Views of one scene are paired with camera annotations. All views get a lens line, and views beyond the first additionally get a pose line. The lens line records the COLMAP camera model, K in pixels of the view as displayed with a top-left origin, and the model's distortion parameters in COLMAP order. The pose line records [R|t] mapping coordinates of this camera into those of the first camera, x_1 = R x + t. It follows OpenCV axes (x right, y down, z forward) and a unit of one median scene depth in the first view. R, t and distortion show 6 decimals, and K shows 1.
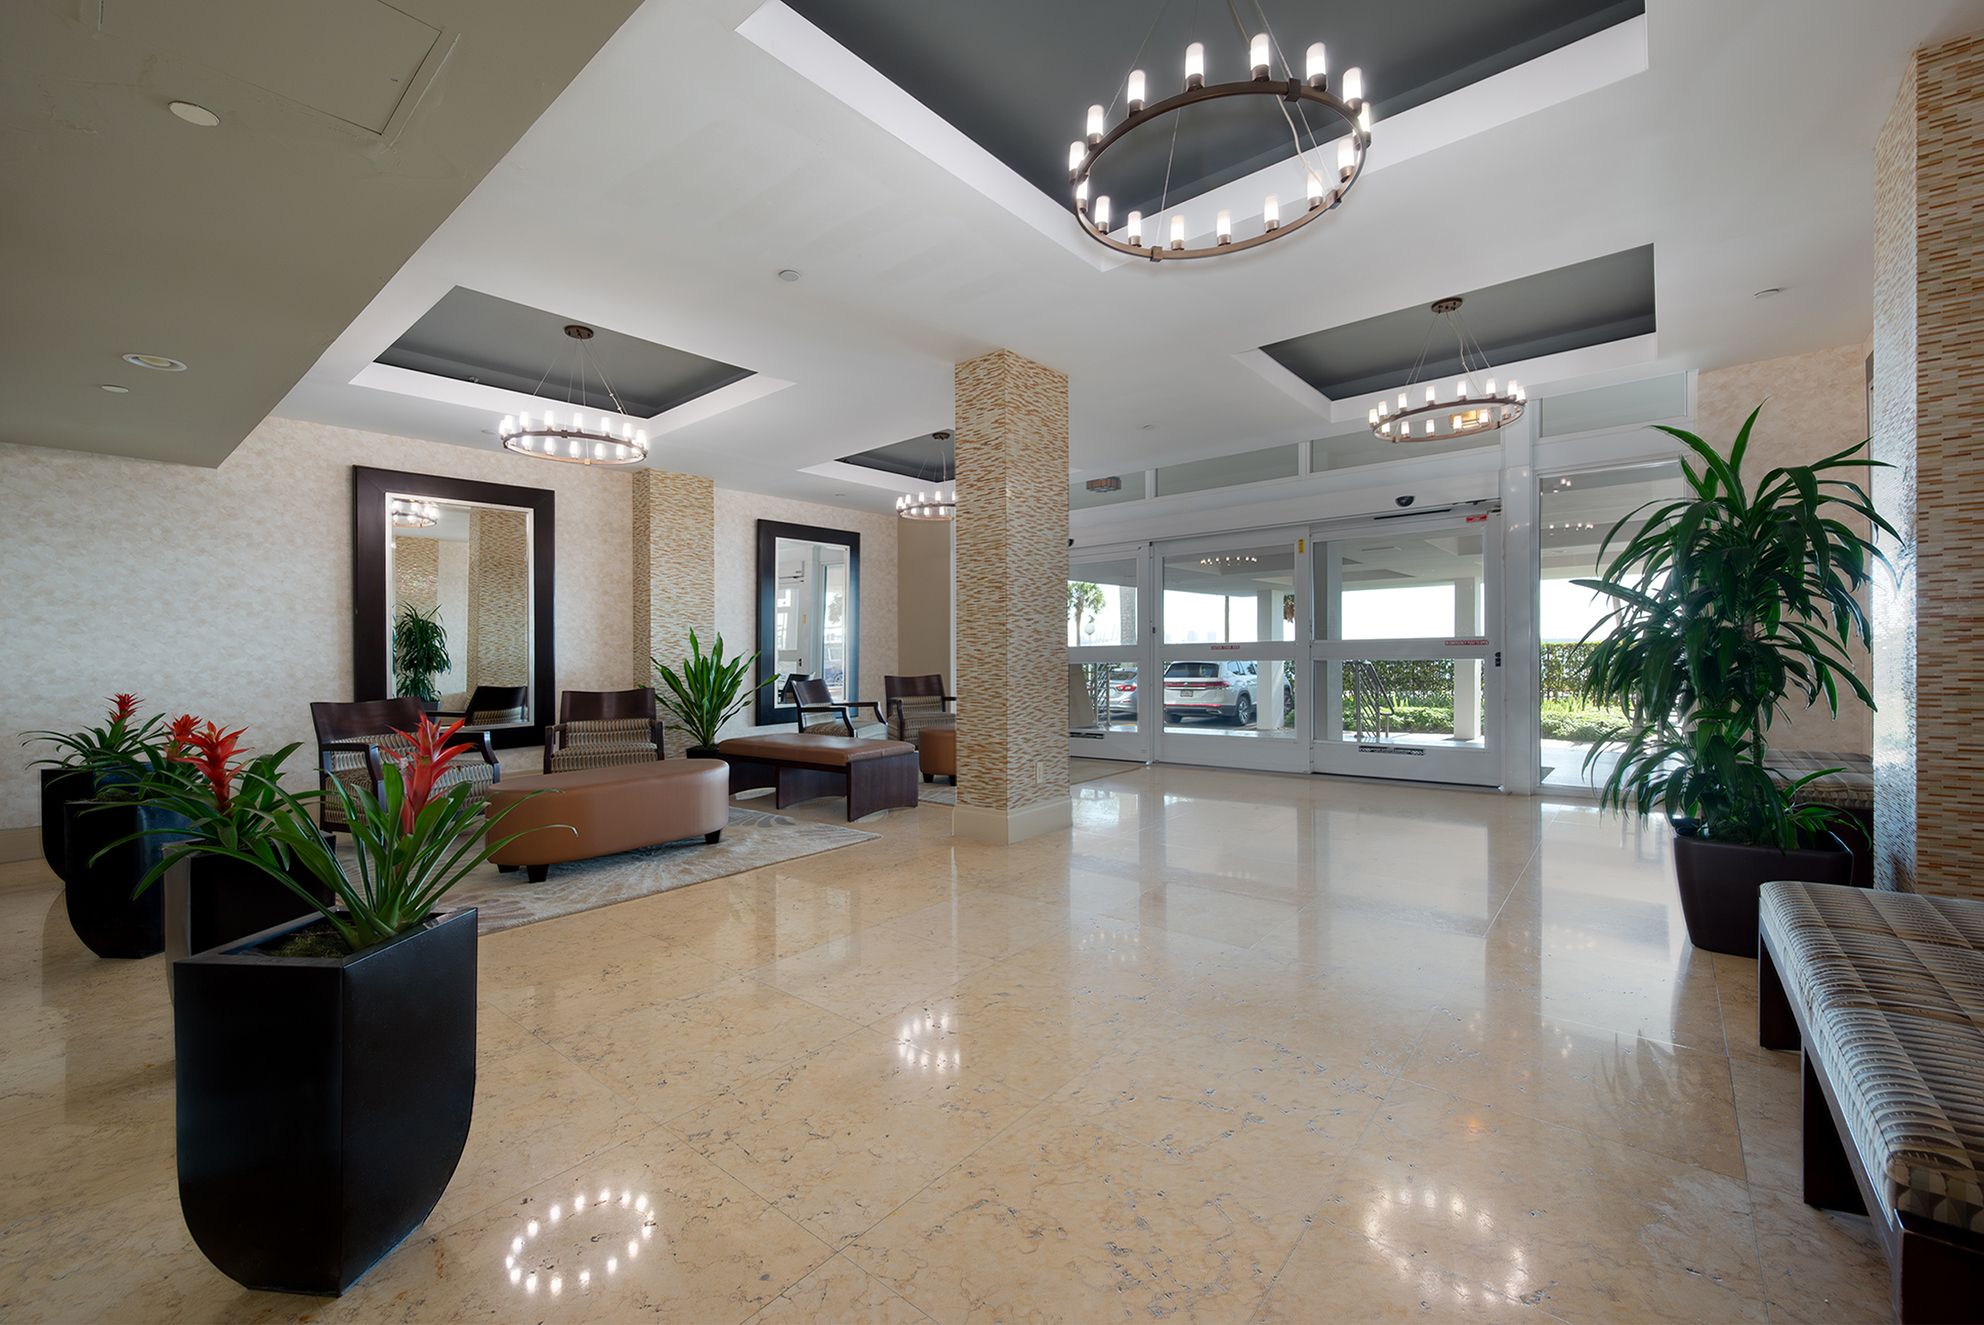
lens RADIAL K [[796.1, 0, 975.1], [0, 796.1, 649.4], [0, 0, 1]] dist [-0.002070, -0.000323]
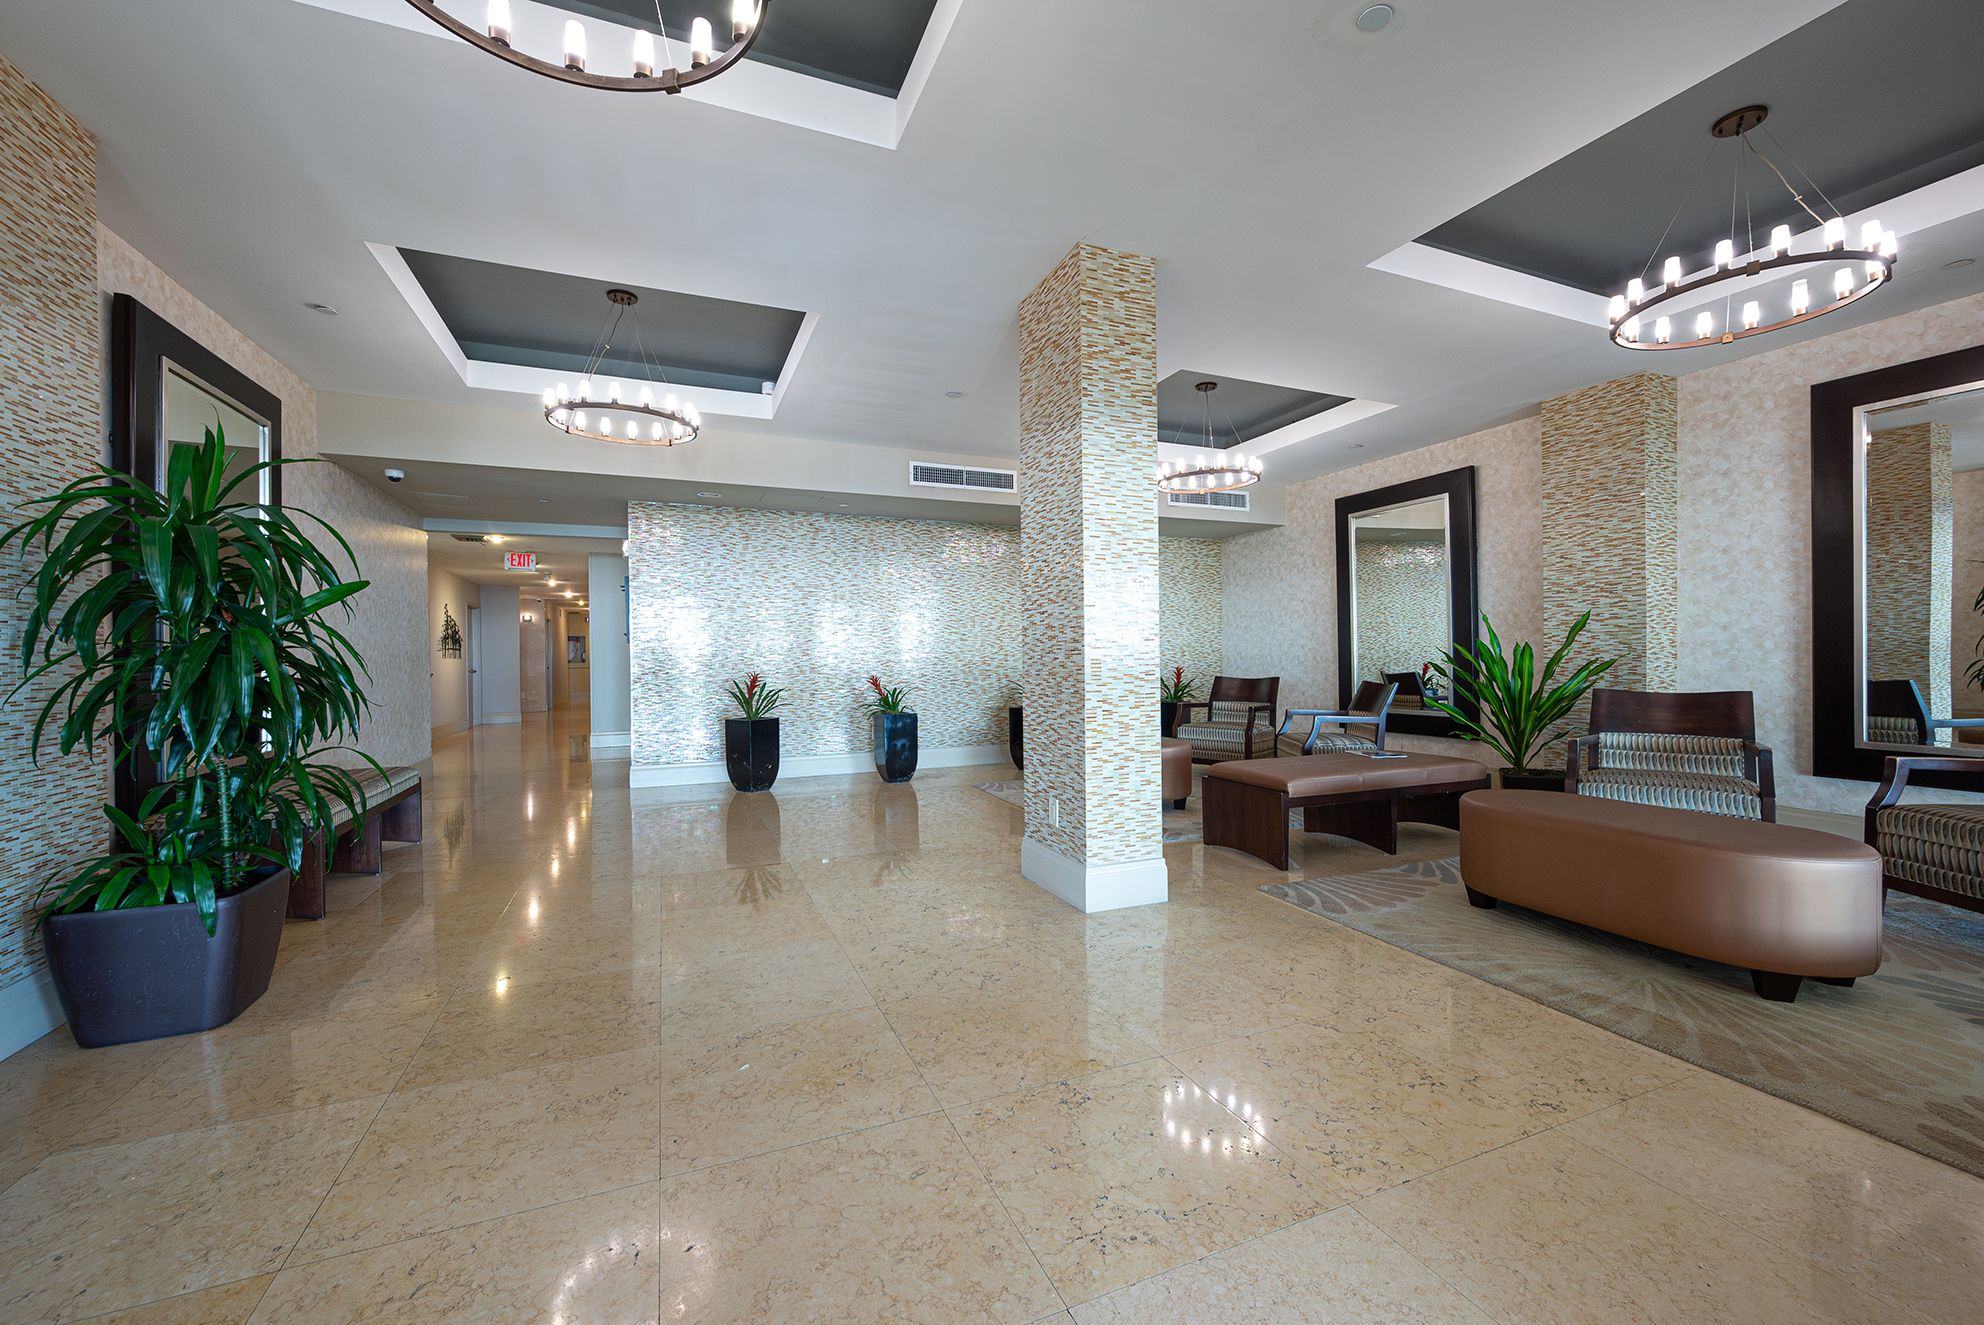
lens RADIAL K [[796.1, 0, 975.1], [0, 796.1, 649.4], [0, 0, 1]] dist [-0.002070, -0.000323]
pose [[-0.459965, 0.015275, -0.887805, 0.654730], [0.022571, 0.999730, 0.005507, -0.005431], [0.887650, -0.017506, -0.460186, 1.066141]]
